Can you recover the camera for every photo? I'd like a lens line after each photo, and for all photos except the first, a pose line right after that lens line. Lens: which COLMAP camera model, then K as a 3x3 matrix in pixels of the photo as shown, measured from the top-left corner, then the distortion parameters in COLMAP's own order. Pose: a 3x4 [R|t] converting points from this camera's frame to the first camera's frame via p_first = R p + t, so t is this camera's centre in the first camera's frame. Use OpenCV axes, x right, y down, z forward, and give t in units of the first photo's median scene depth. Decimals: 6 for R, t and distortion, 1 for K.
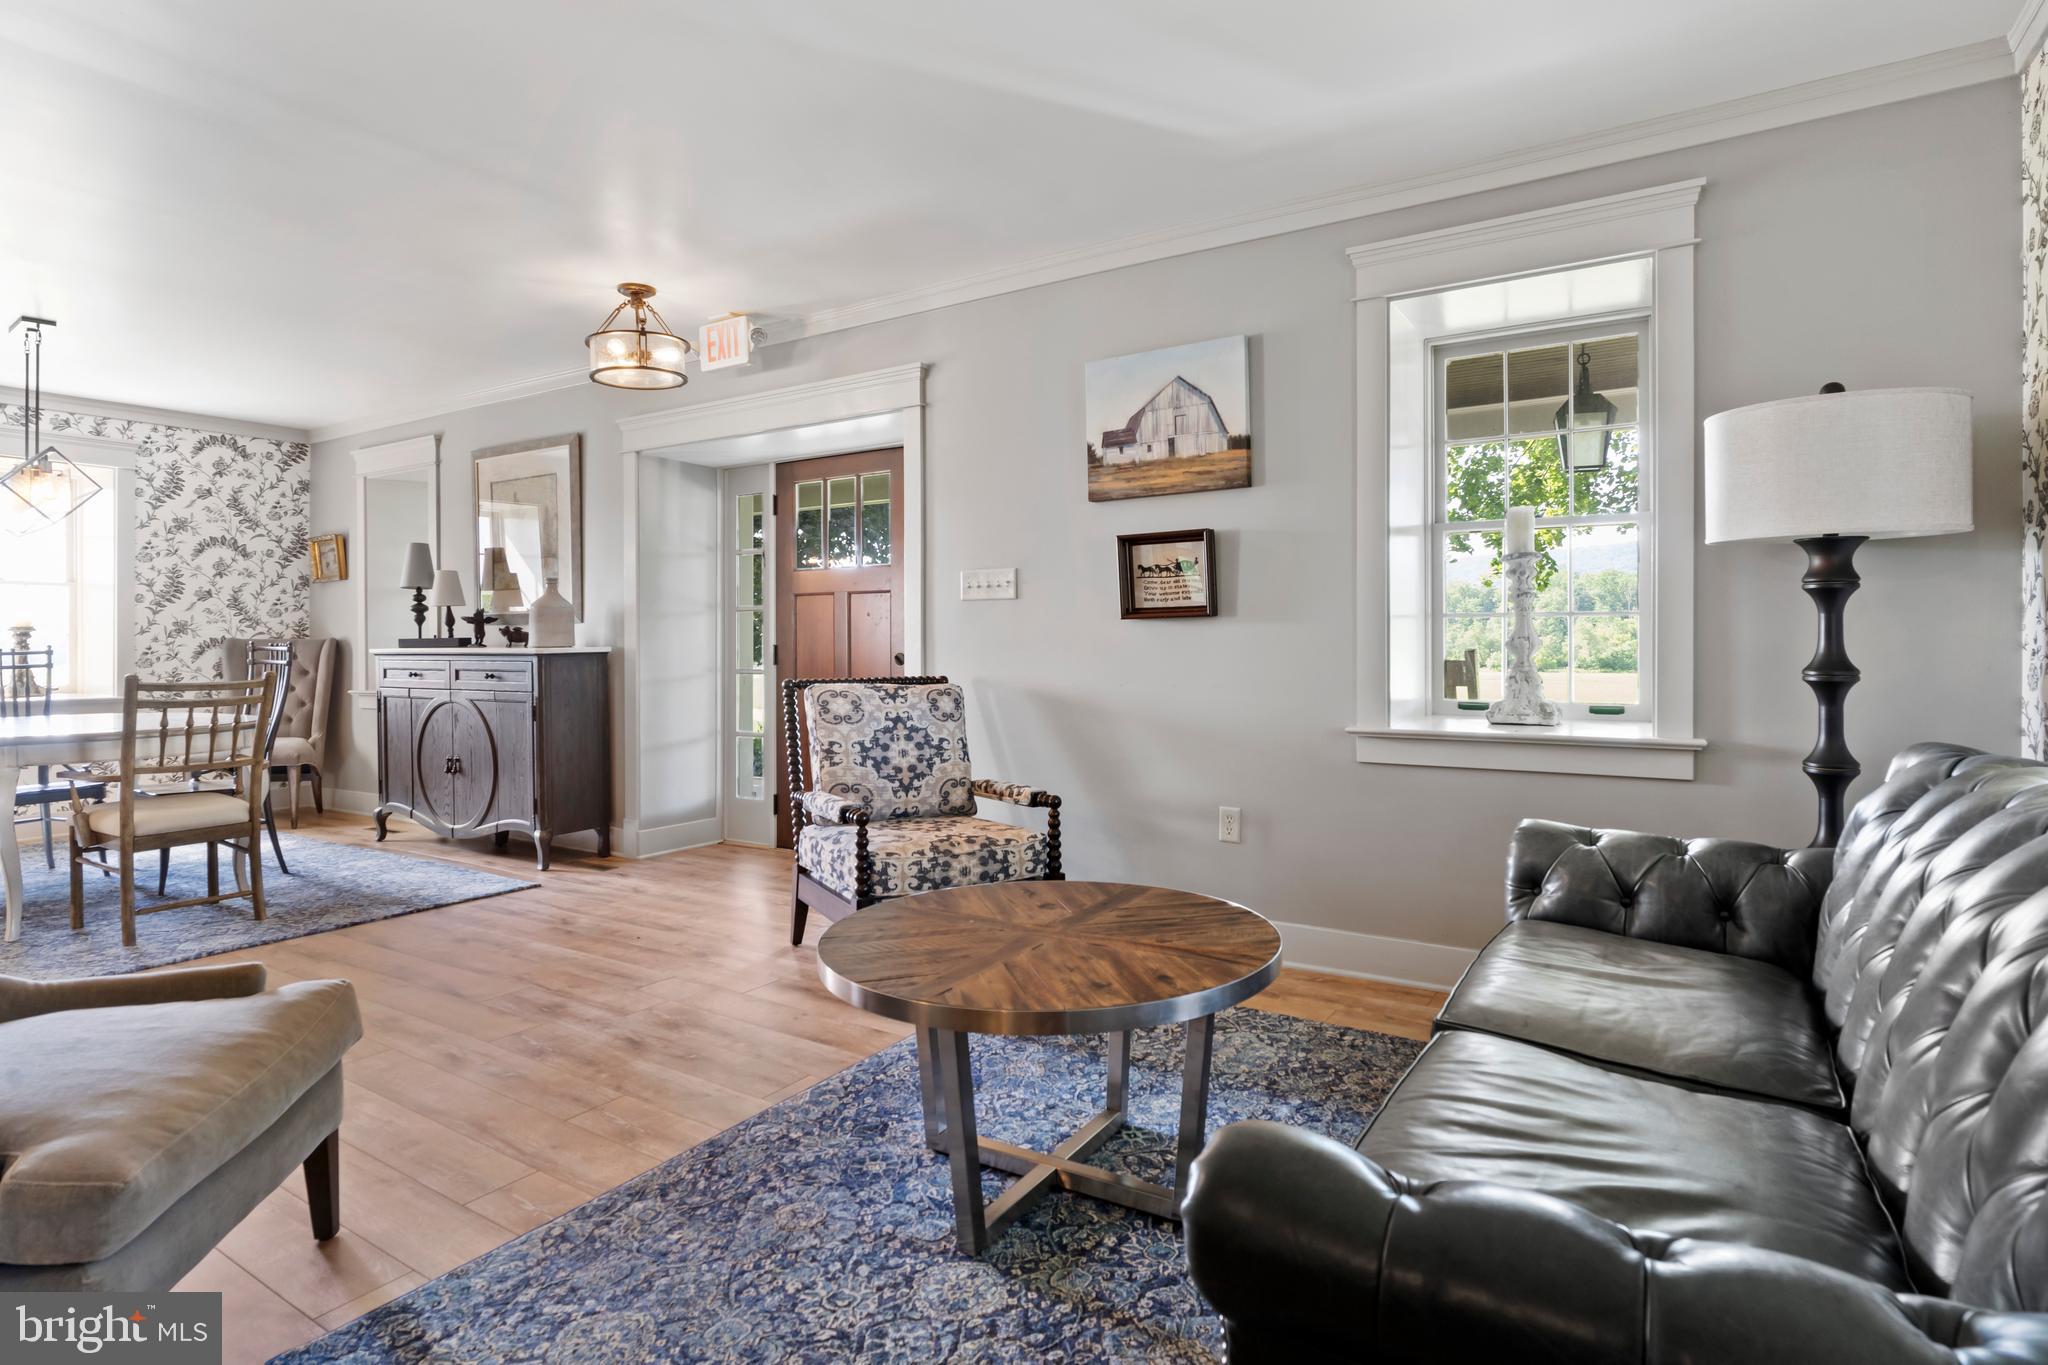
lens RADIAL K [[1051.0, 0, 1023.5], [0, 1051.0, 675.1], [0, 0, 1]] dist [-0.003783, 0.000335]
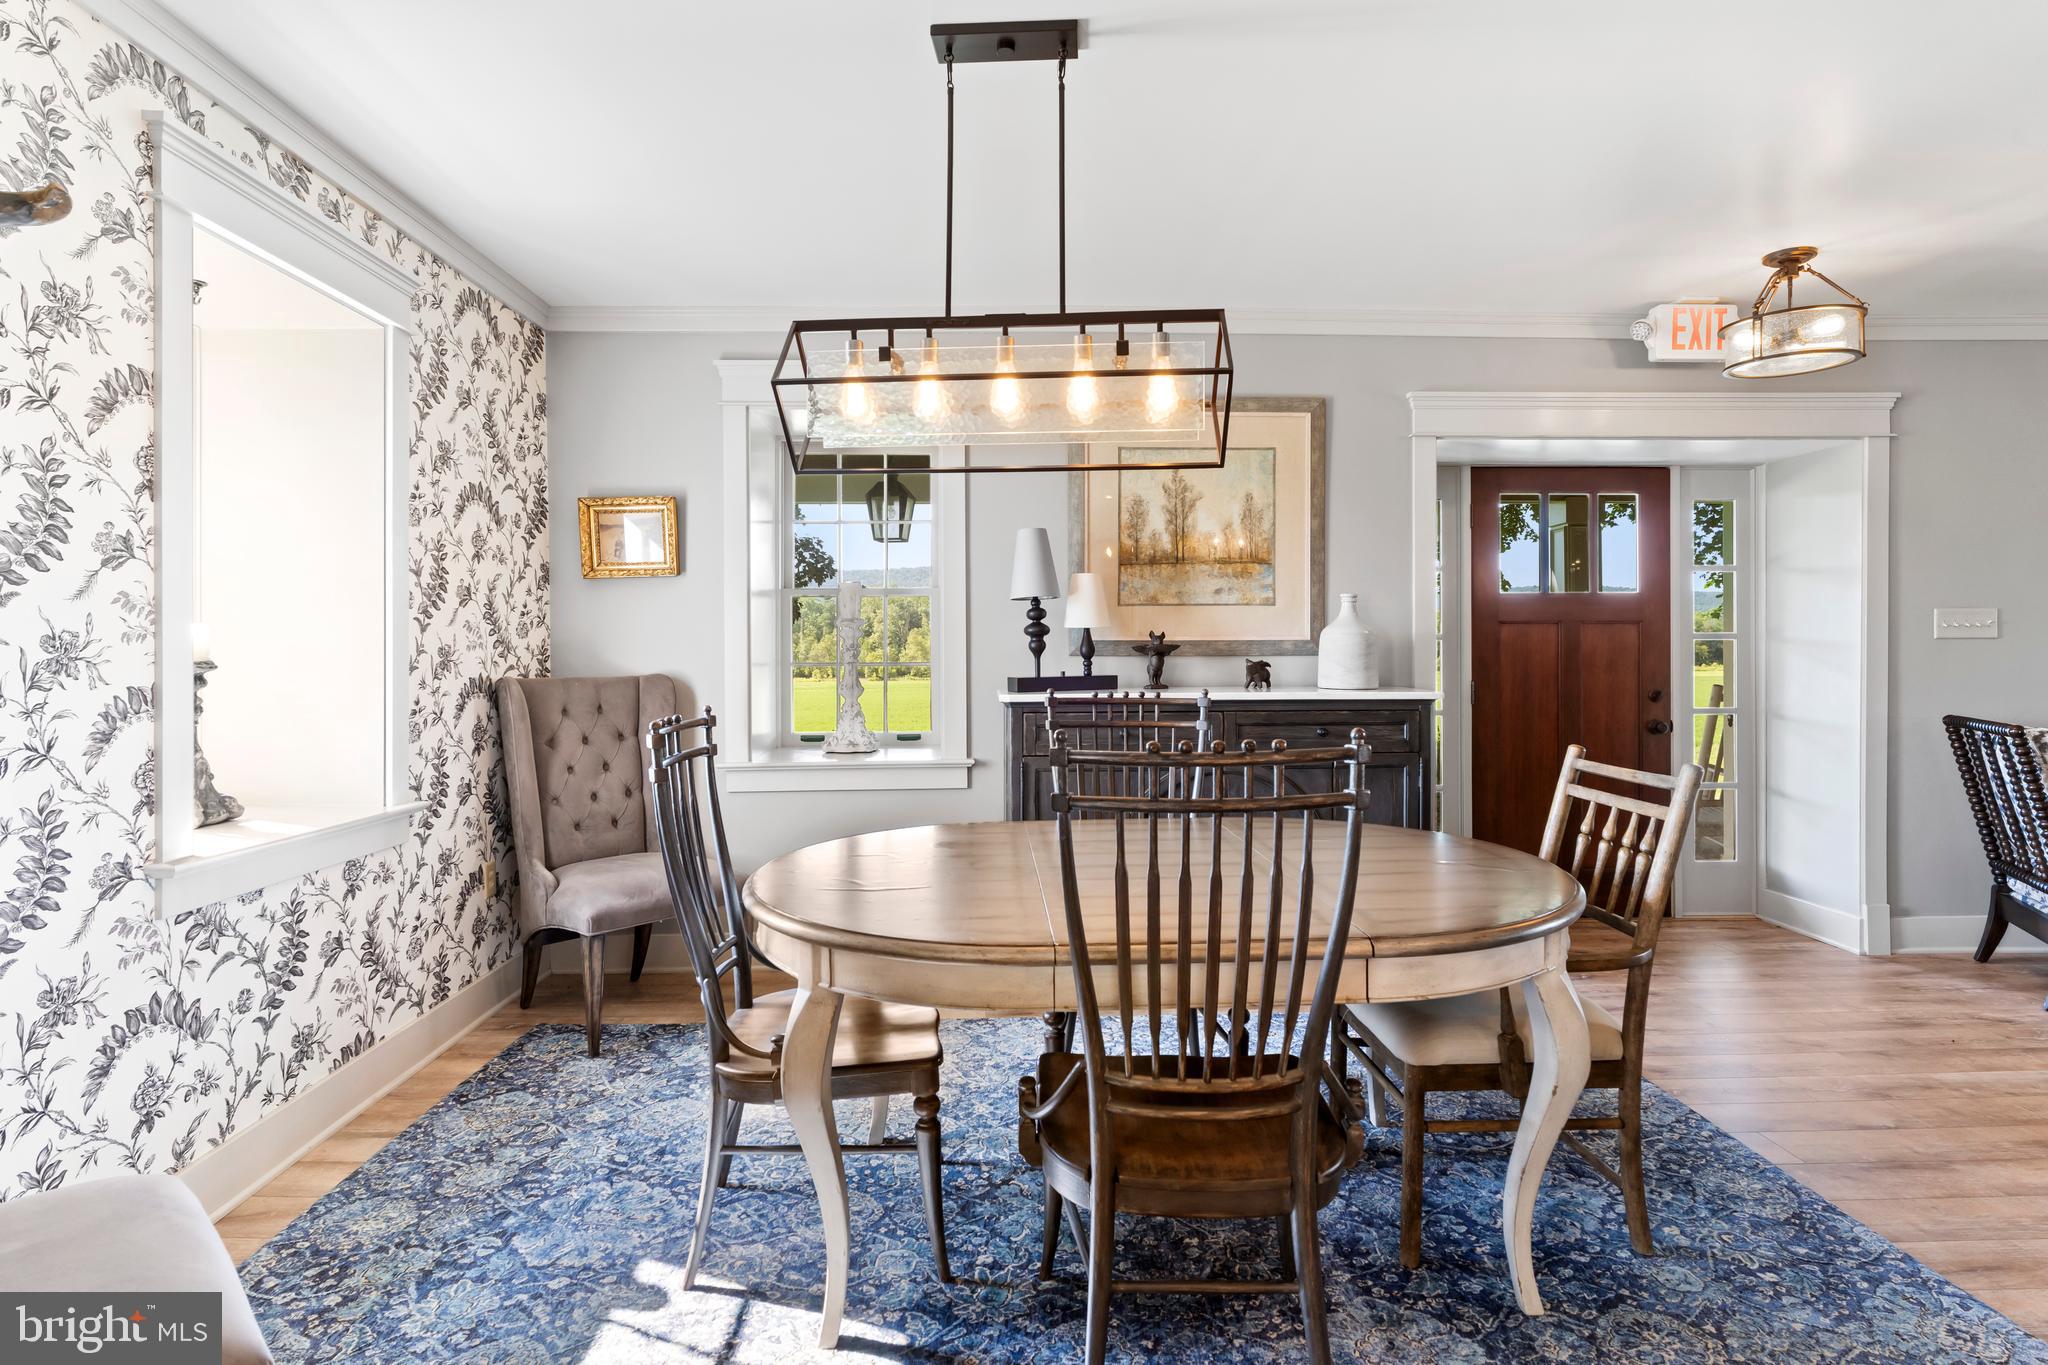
lens RADIAL K [[1051.0, 0, 1022.4], [0, 1051.0, 672.6], [0, 0, 1]] dist [-0.003783, 0.000335]
pose [[0.831649, -0.009223, 0.555225, -0.941318], [0.016347, 0.999835, -0.007876, -0.032833], [-0.555060, 0.015627, 0.831663, 0.469137]]
